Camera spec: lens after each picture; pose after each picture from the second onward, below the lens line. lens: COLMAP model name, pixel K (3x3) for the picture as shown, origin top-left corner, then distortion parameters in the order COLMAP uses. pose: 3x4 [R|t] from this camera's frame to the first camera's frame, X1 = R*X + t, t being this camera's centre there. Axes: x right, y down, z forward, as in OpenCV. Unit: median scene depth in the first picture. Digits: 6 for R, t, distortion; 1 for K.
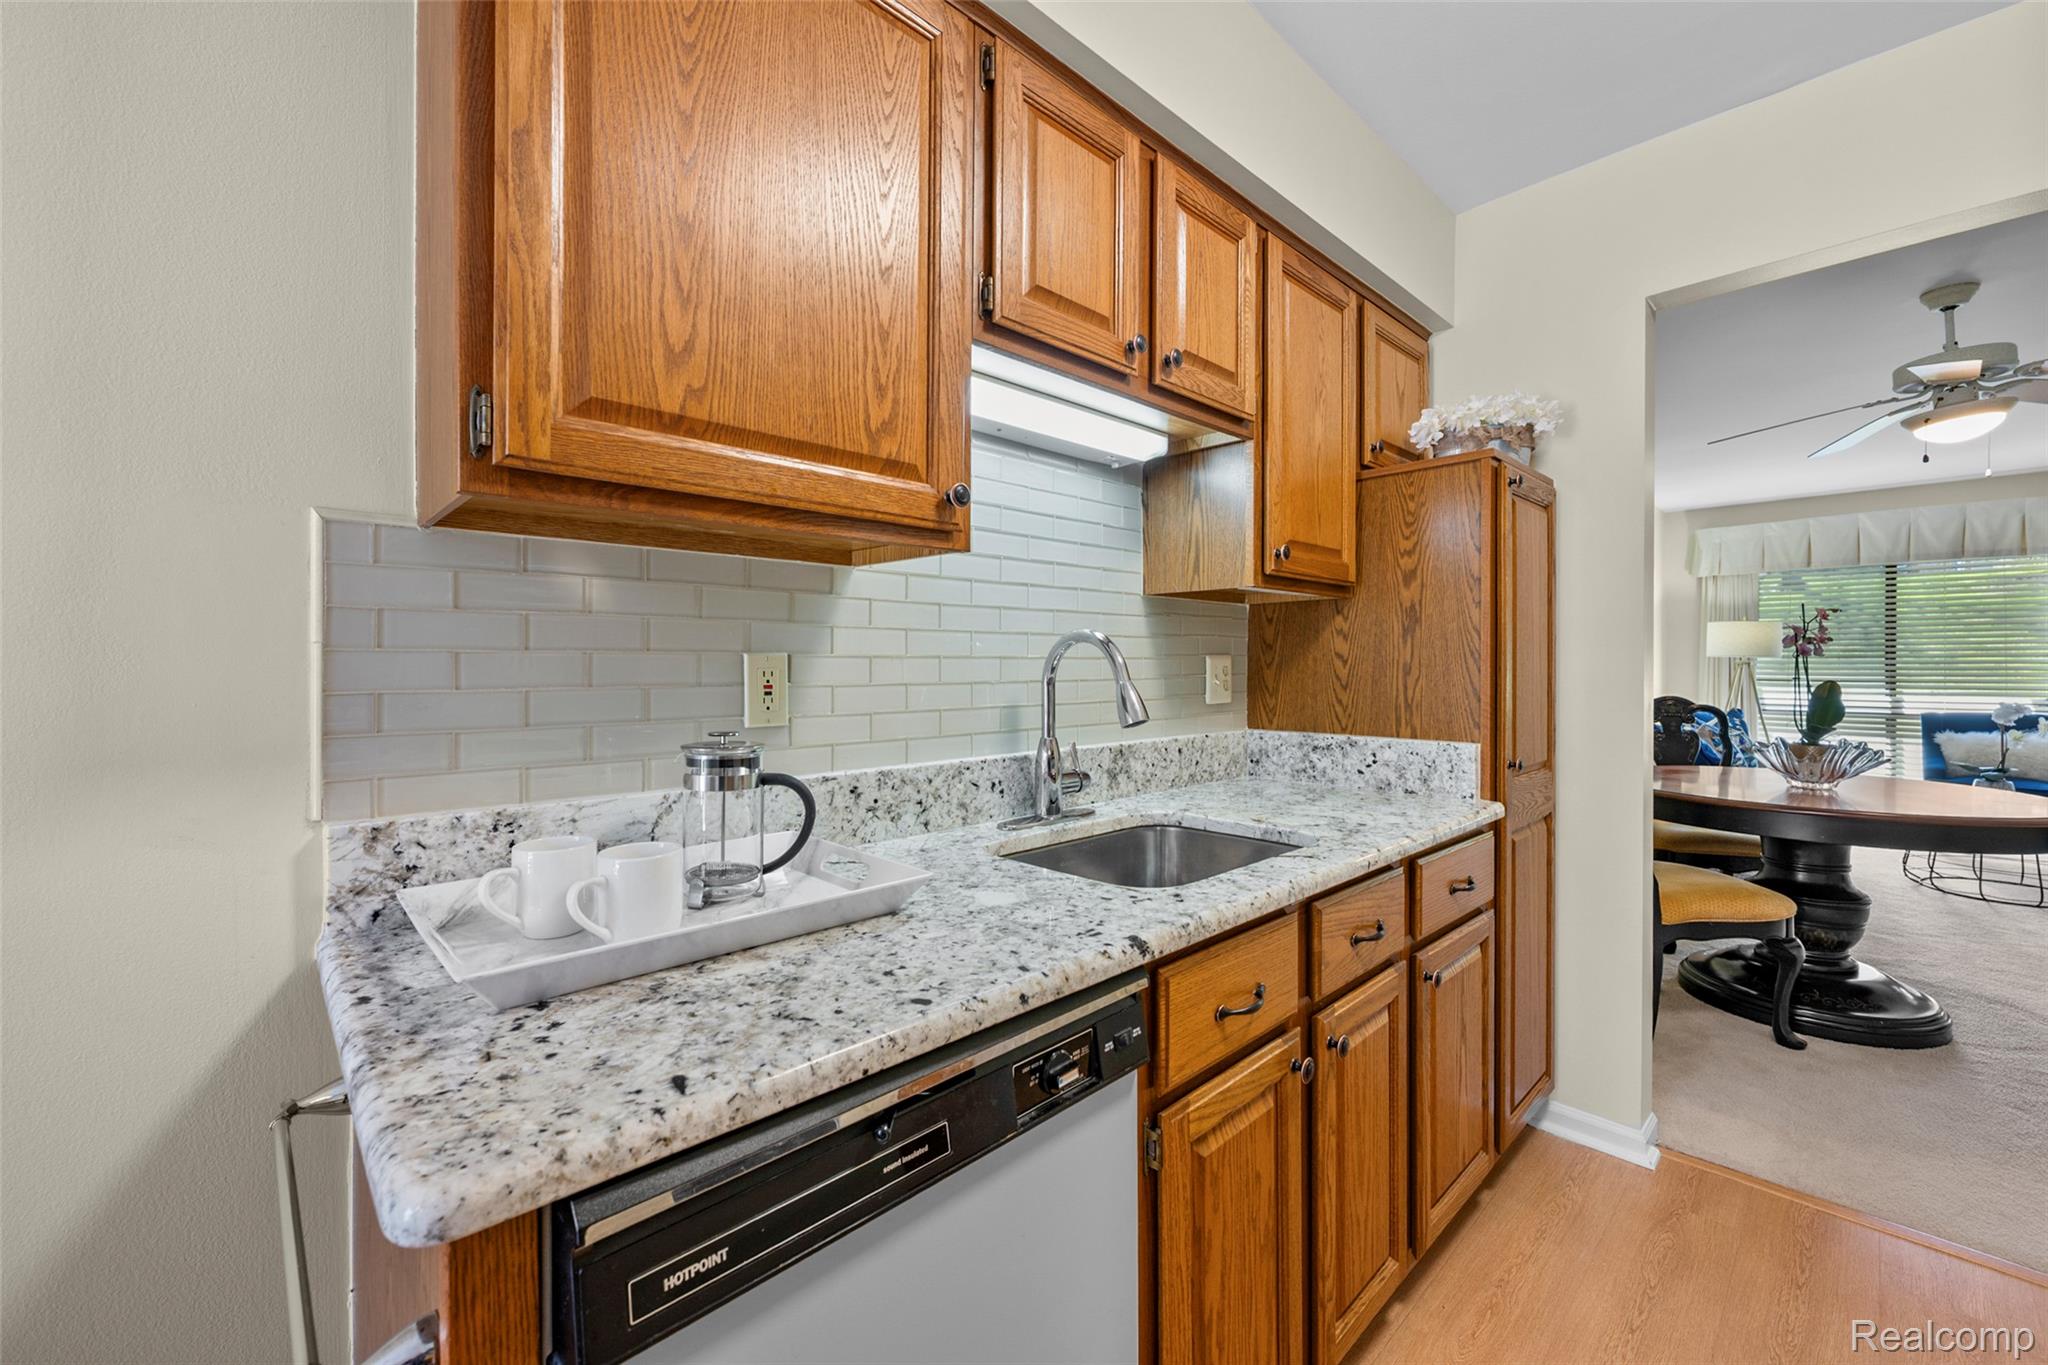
lens RADIAL K [[815.3, 0, 1021.3], [0, 815.3, 670.0], [0, 0, 1]] dist [-0.002449, -0.000052]
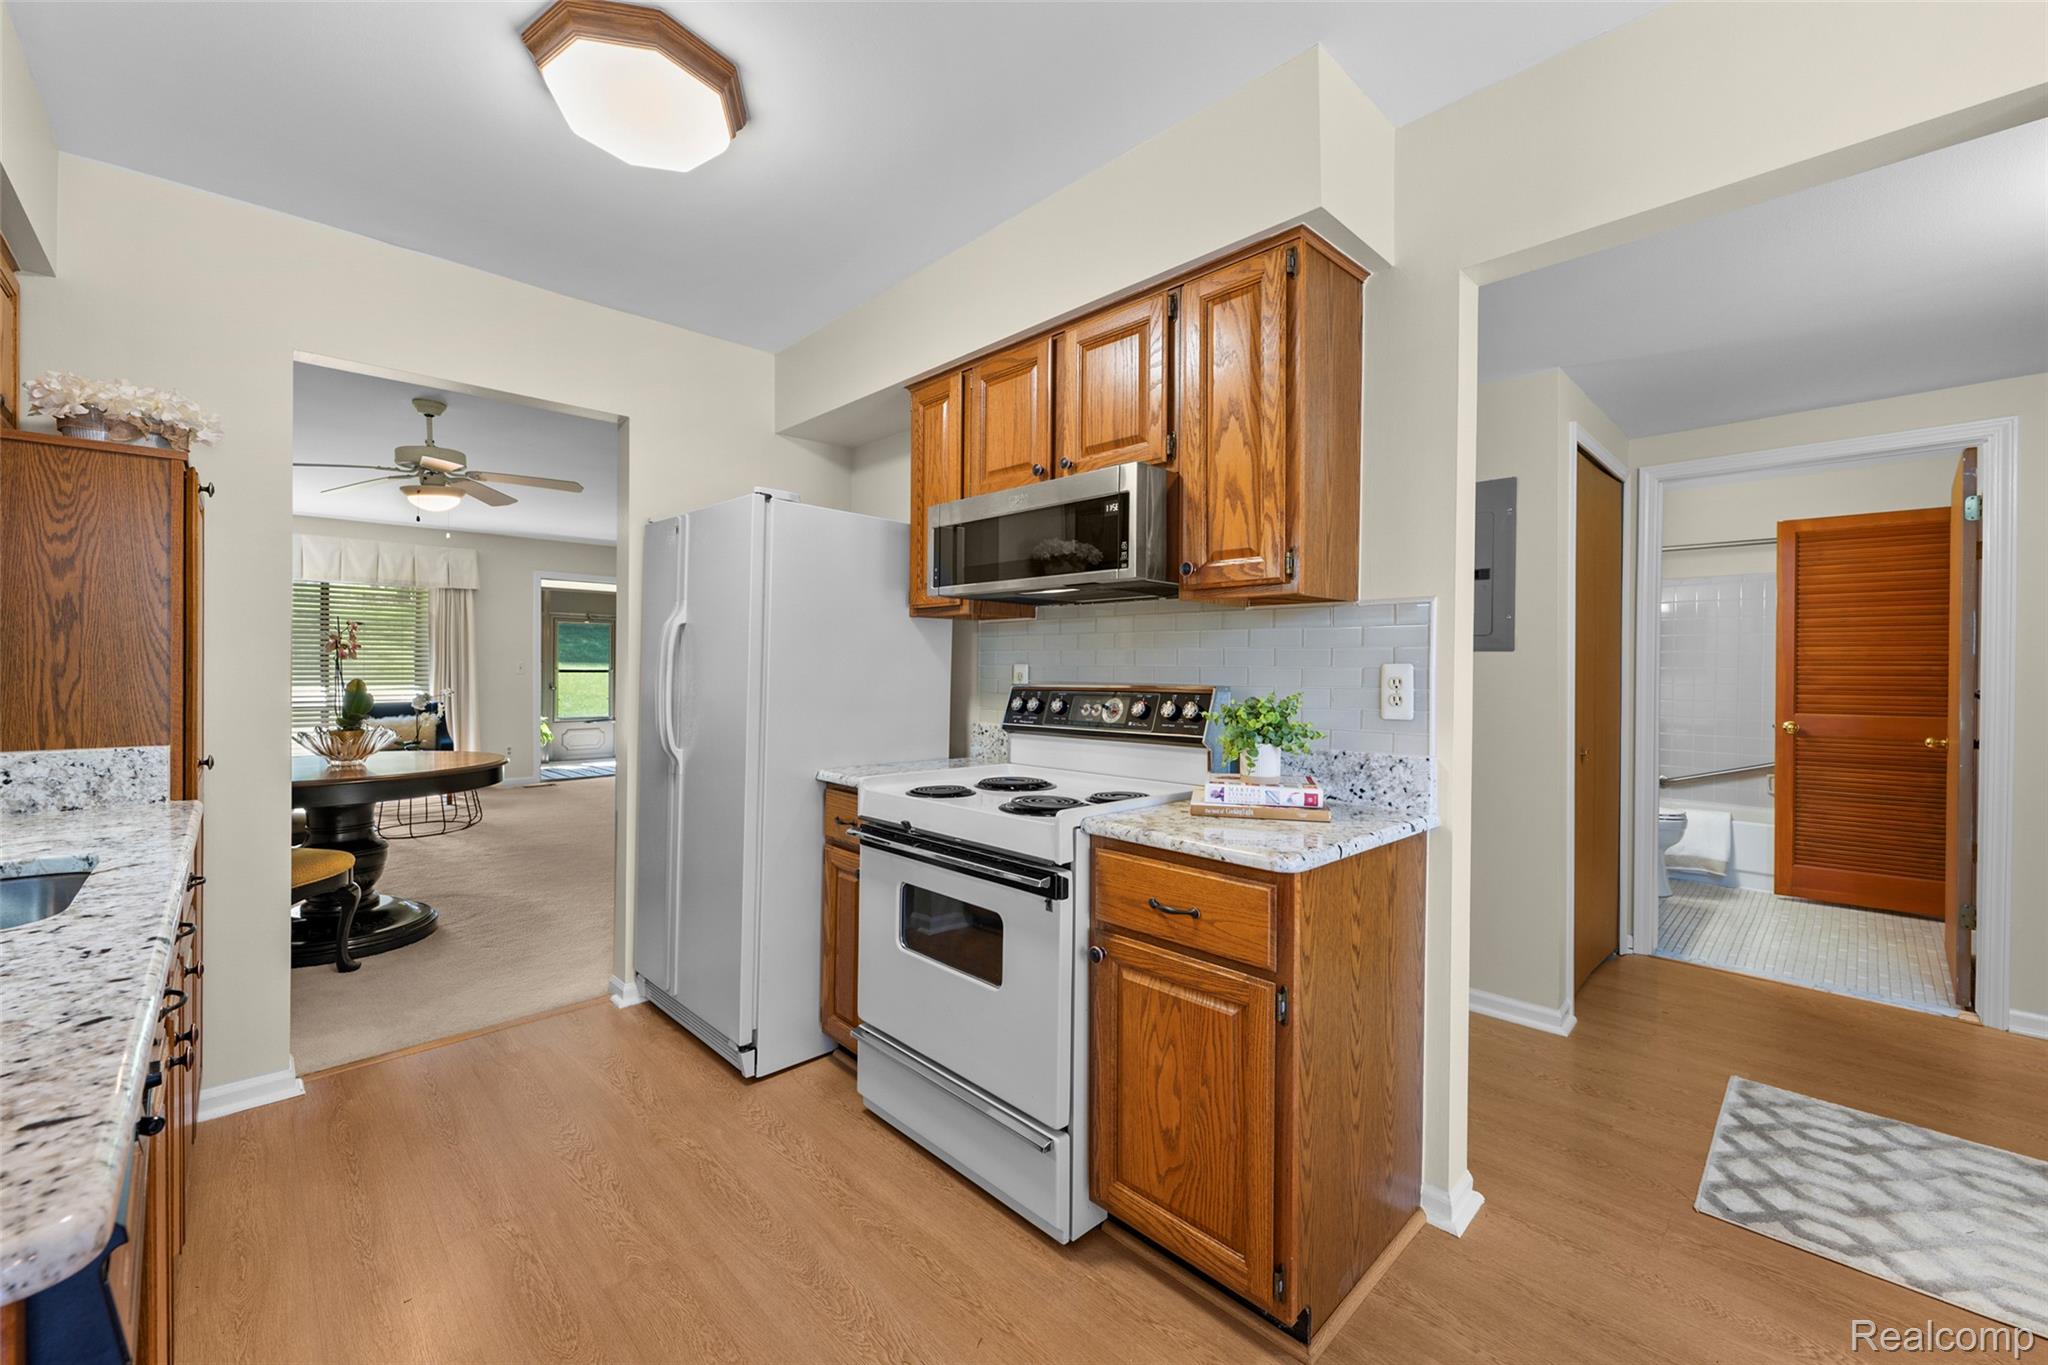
lens RADIAL K [[815.3, 0, 1021.3], [0, 815.3, 670.0], [0, 0, 1]] dist [-0.002449, -0.000052]
pose [[-0.010480, -0.000768, 0.999945, -0.473481], [0.000144, 1.000000, 0.000770, -0.002314], [-0.999945, 0.000152, -0.010480, -0.032392]]
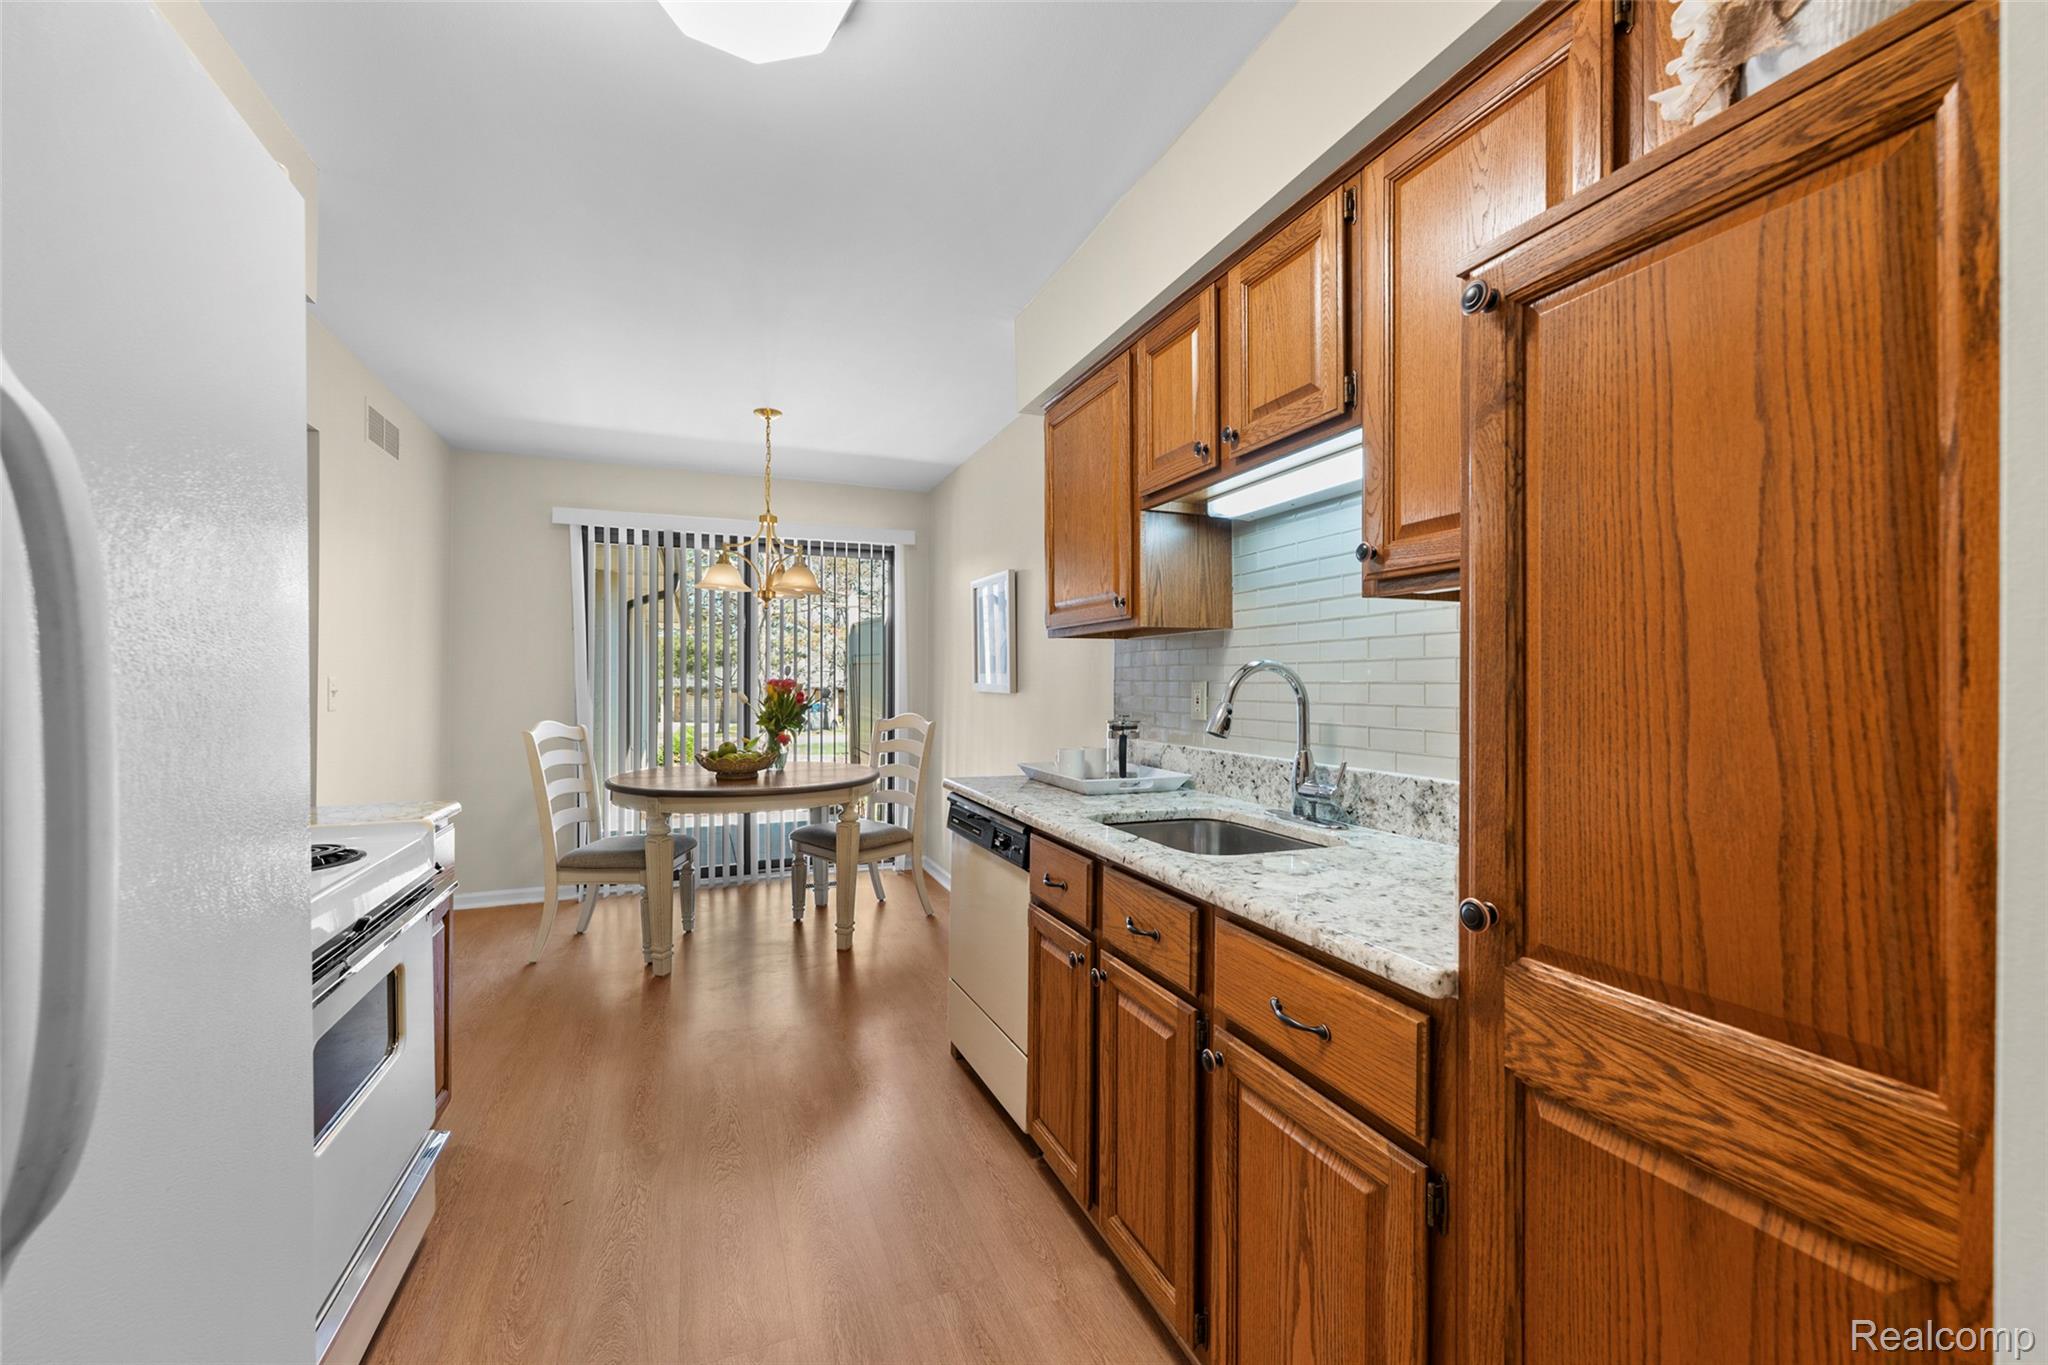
lens RADIAL K [[813.6, 0, 1024.0], [0, 813.6, 682.5], [0, 0, 1]] dist [0.001550, 0.000085]
pose [[-0.366930, 0.000189, -0.930248, 1.207397], [-0.008498, 0.999958, 0.003555, -0.015962], [0.930210, 0.009210, -0.366913, 0.991108]]
